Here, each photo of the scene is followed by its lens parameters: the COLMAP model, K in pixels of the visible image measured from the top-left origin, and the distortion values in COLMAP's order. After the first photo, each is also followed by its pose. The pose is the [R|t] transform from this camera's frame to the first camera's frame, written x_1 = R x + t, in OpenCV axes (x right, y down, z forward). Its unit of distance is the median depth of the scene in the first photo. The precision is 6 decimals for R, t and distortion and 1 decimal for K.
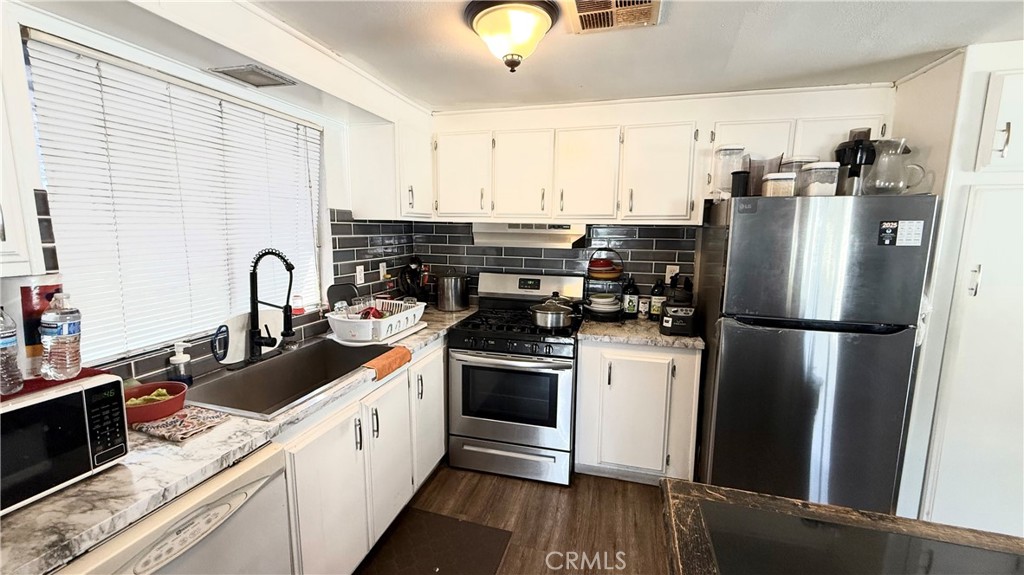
lens RADIAL K [[406.3, 0, 509.3], [0, 406.3, 286.5], [0, 0, 1]] dist [0.000615, -0.000677]
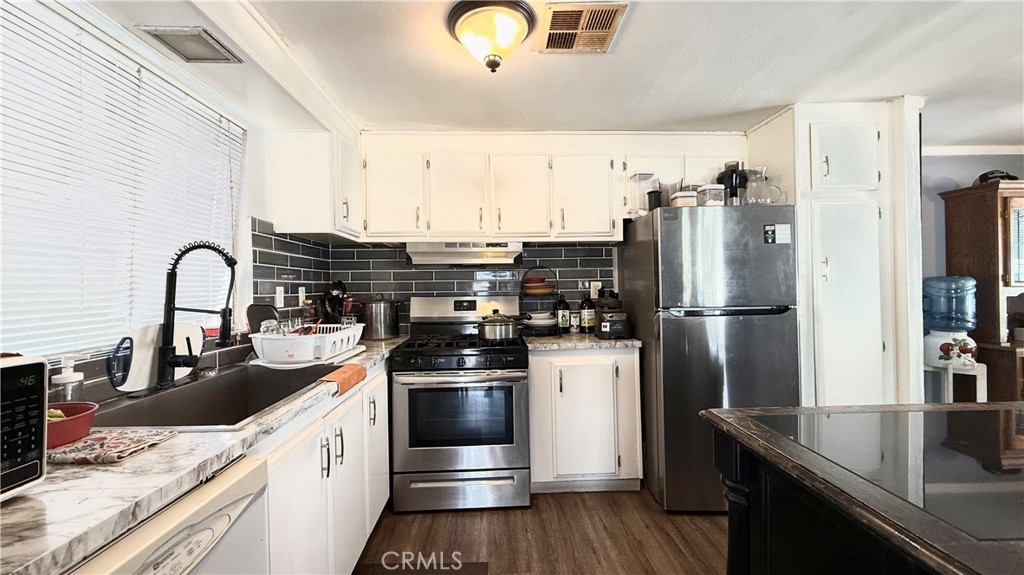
lens RADIAL K [[406.3, 0, 509.8], [0, 406.3, 286.3], [0, 0, 1]] dist [0.000615, -0.000677]
pose [[0.953002, -0.024748, 0.301950, -0.201278], [0.068503, 0.988448, -0.135194, 0.123705], [-0.295117, 0.149525, 0.943689, 0.044850]]
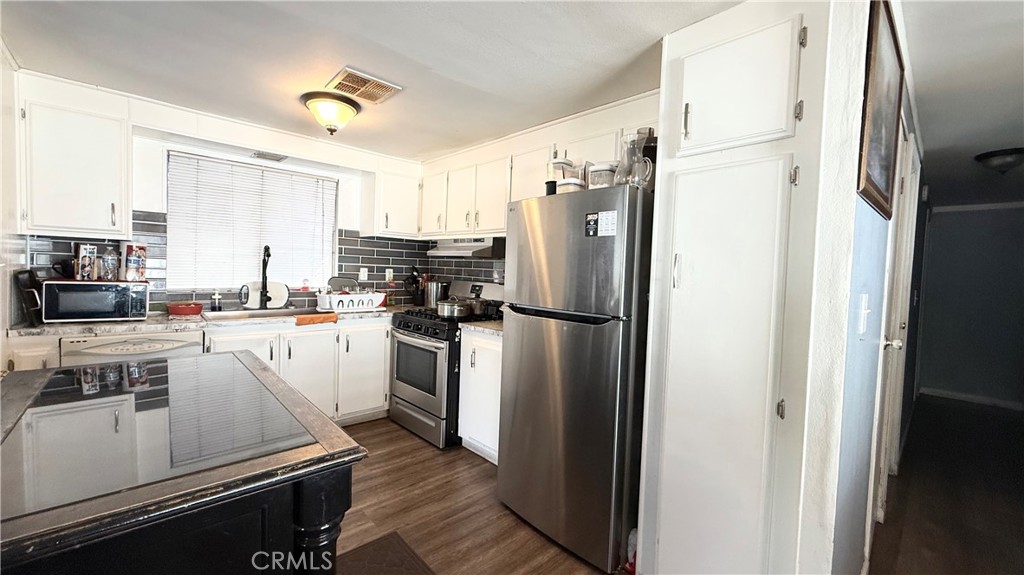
lens RADIAL K [[406.3, 0, 508.6], [0, 406.3, 285.9], [0, 0, 1]] dist [0.000615, -0.000677]
pose [[0.851474, 0.041004, -0.522792, 1.075539], [-0.101750, 0.990910, -0.088000, 0.113223], [0.514431, 0.128124, 0.847906, 0.023830]]
